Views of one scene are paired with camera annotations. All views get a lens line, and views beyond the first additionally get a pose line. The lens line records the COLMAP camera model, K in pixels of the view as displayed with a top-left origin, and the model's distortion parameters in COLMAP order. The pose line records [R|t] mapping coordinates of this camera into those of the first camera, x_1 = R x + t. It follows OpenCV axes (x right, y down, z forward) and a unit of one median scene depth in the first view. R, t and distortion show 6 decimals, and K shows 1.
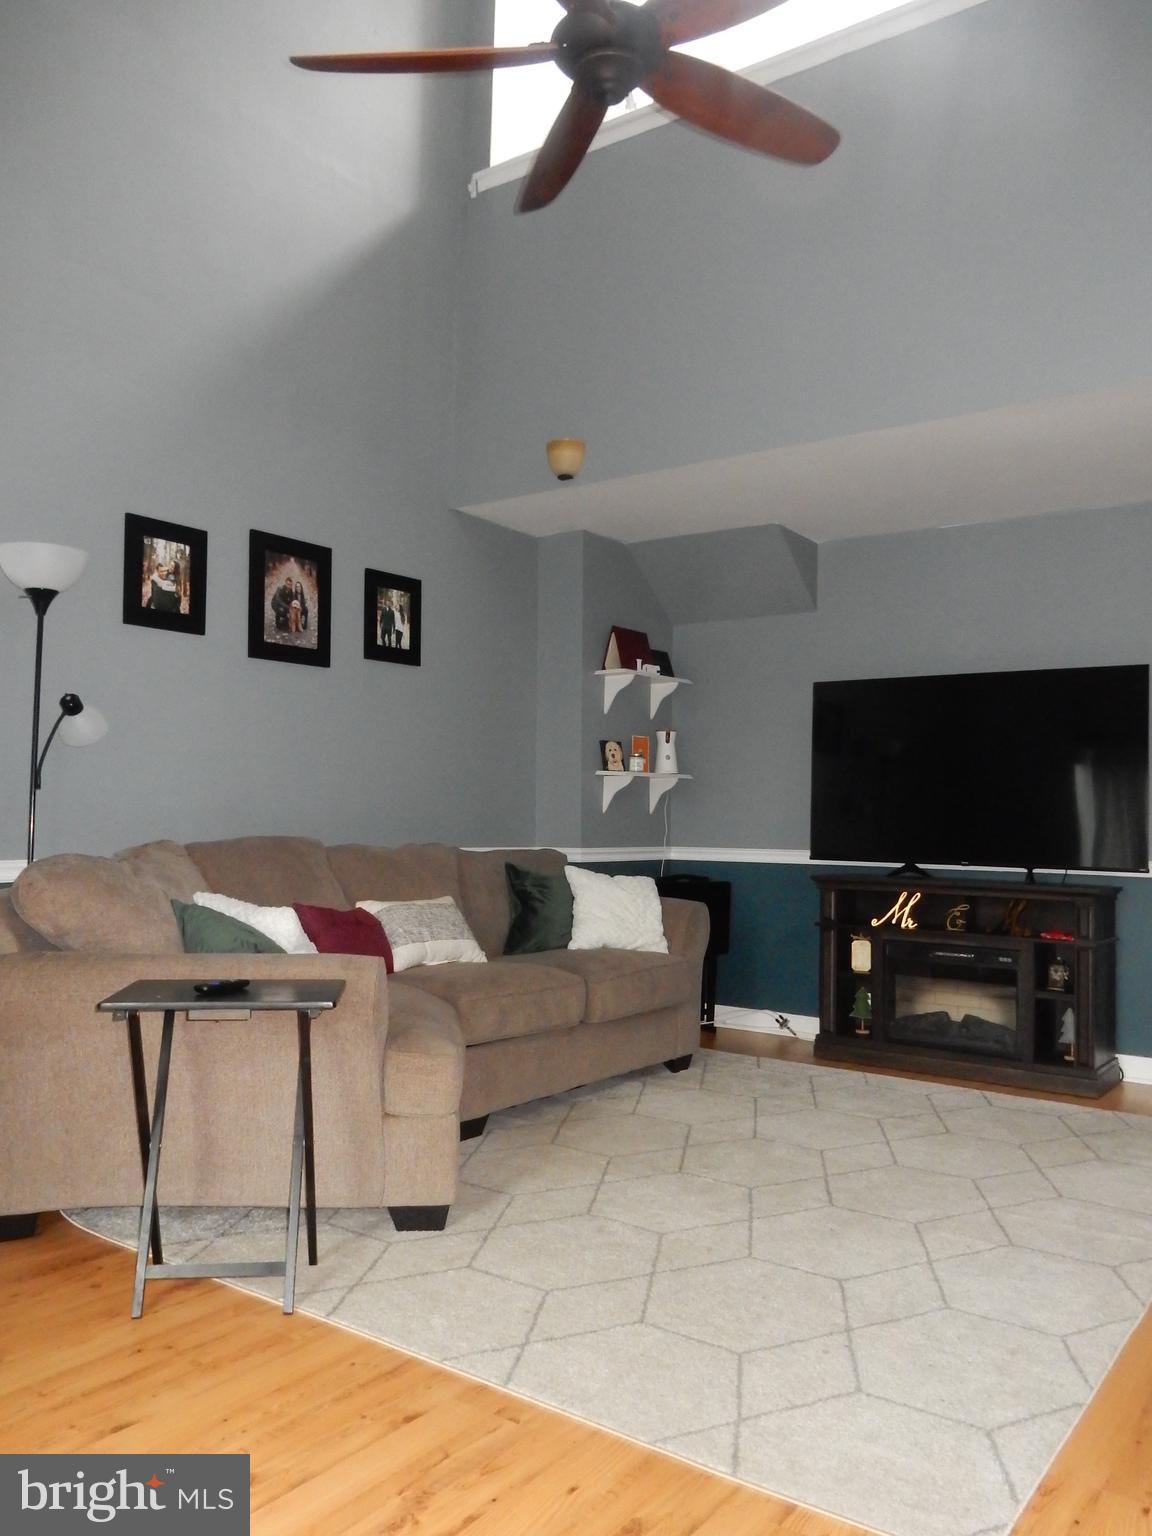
lens RADIAL K [[1208.0, 0, 591.5], [0, 1208.0, 767.3], [0, 0, 1]] dist [0.033502, -0.011678]
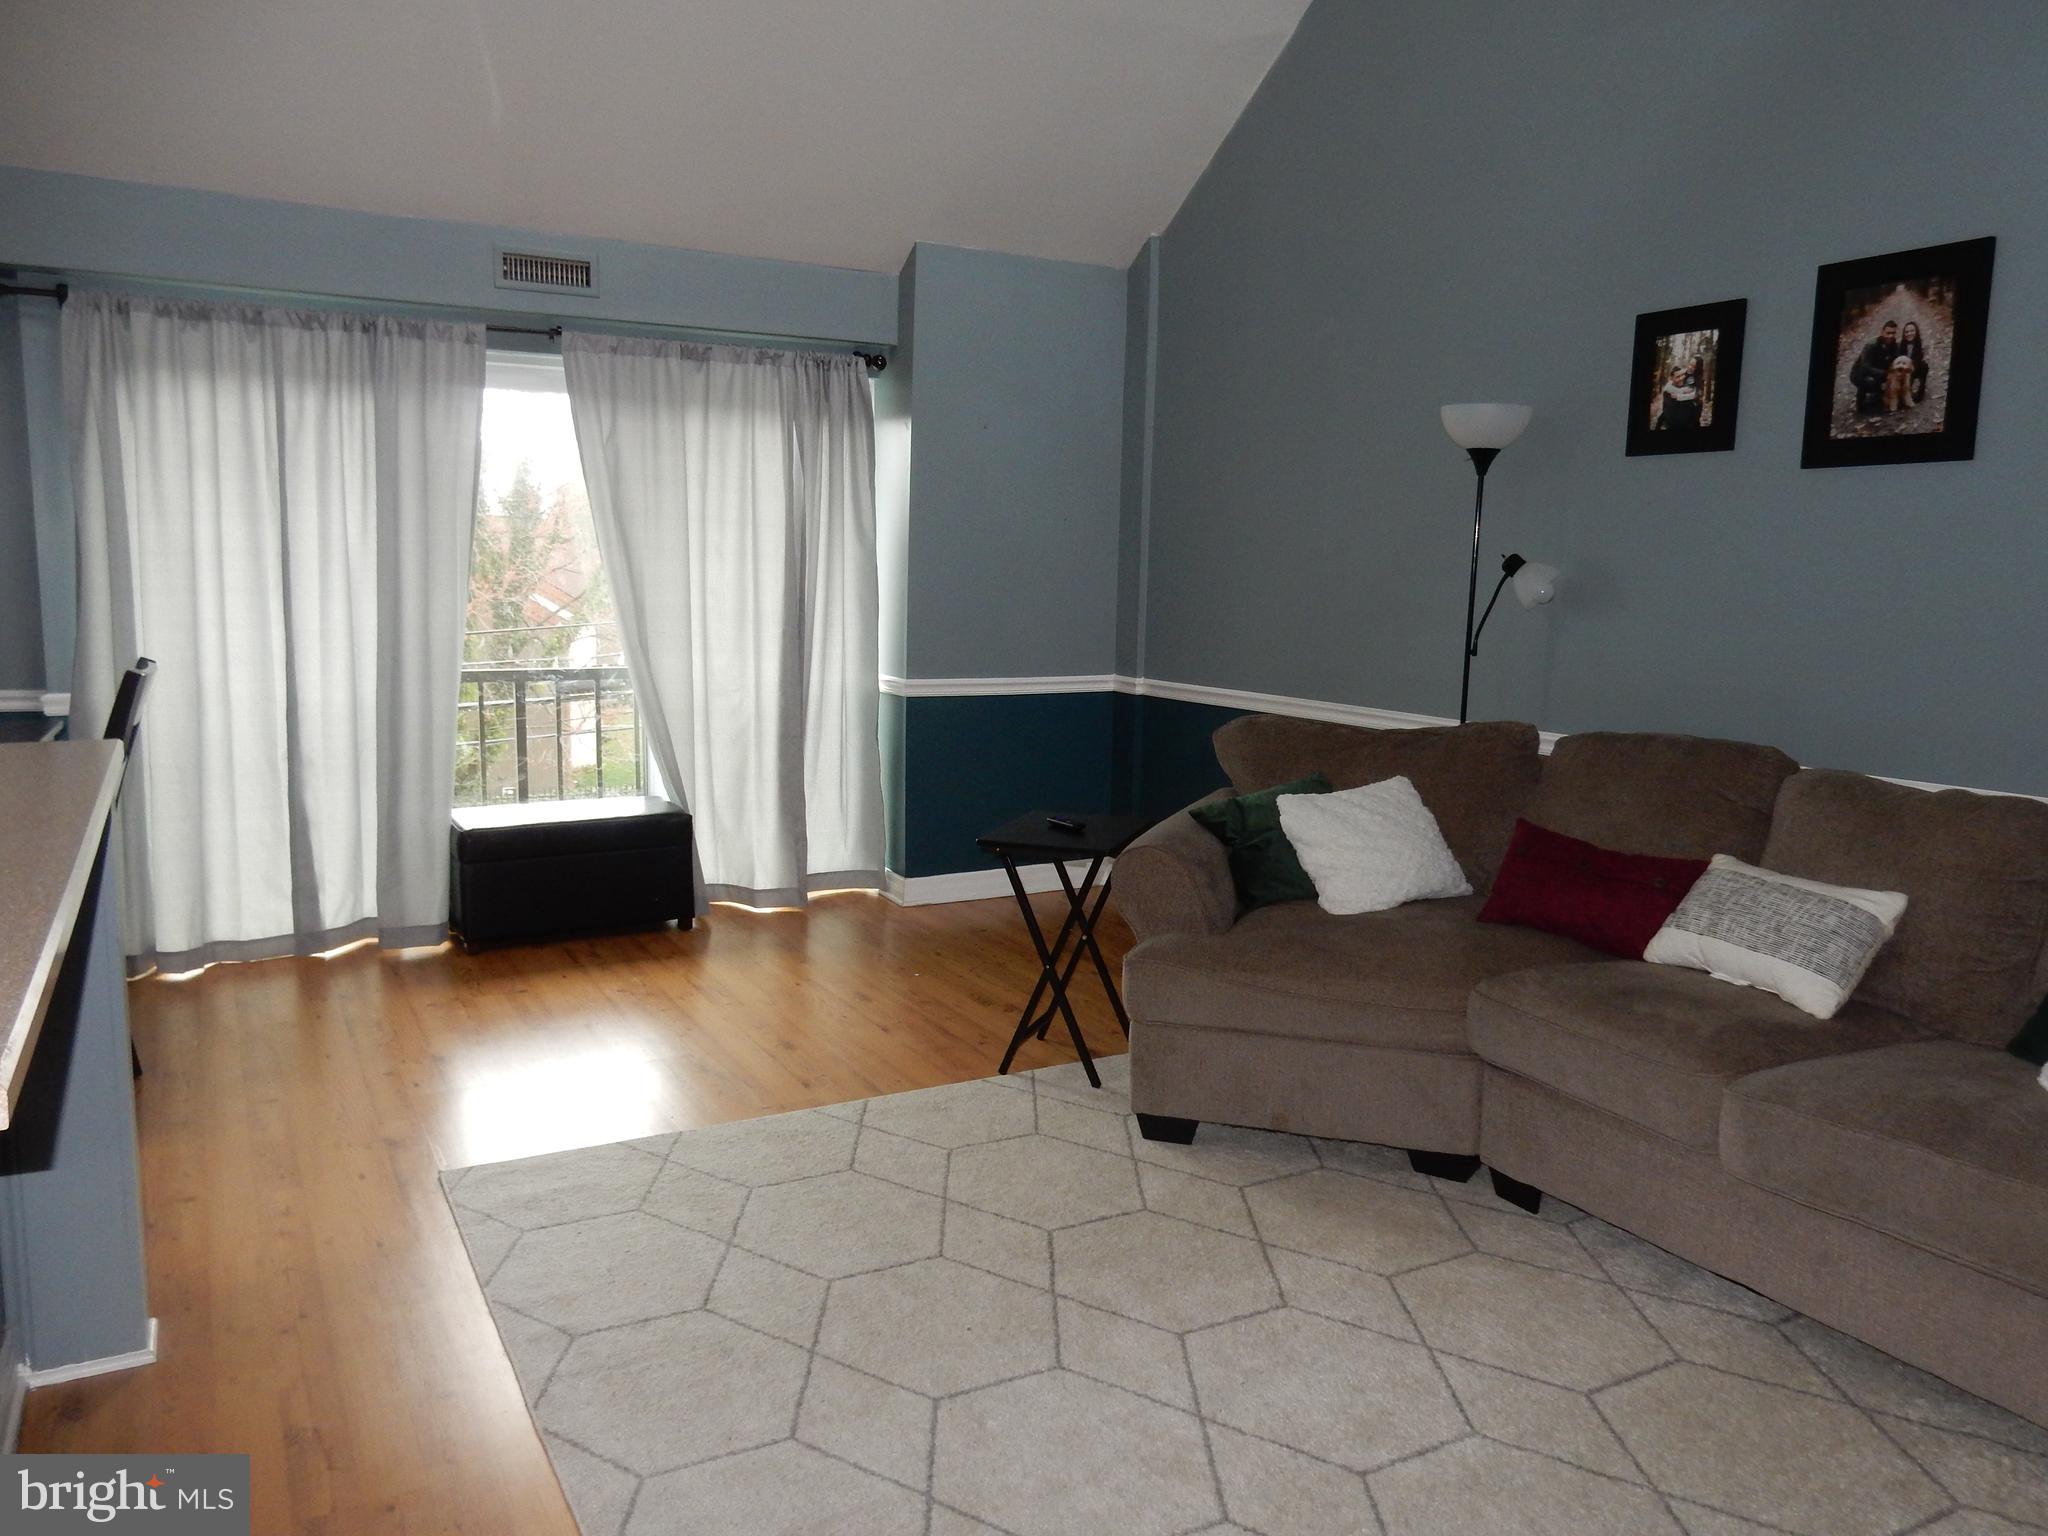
lens RADIAL K [[1509.5, 0, 1040.8], [0, 1509.5, 747.9], [0, 0, 1]] dist [0.020129, -0.024981]
pose [[-0.426829, 0.091650, -0.899676, 0.688638], [0.007954, 0.995193, 0.097607, -0.024700], [0.904298, 0.034506, -0.425506, 1.038484]]
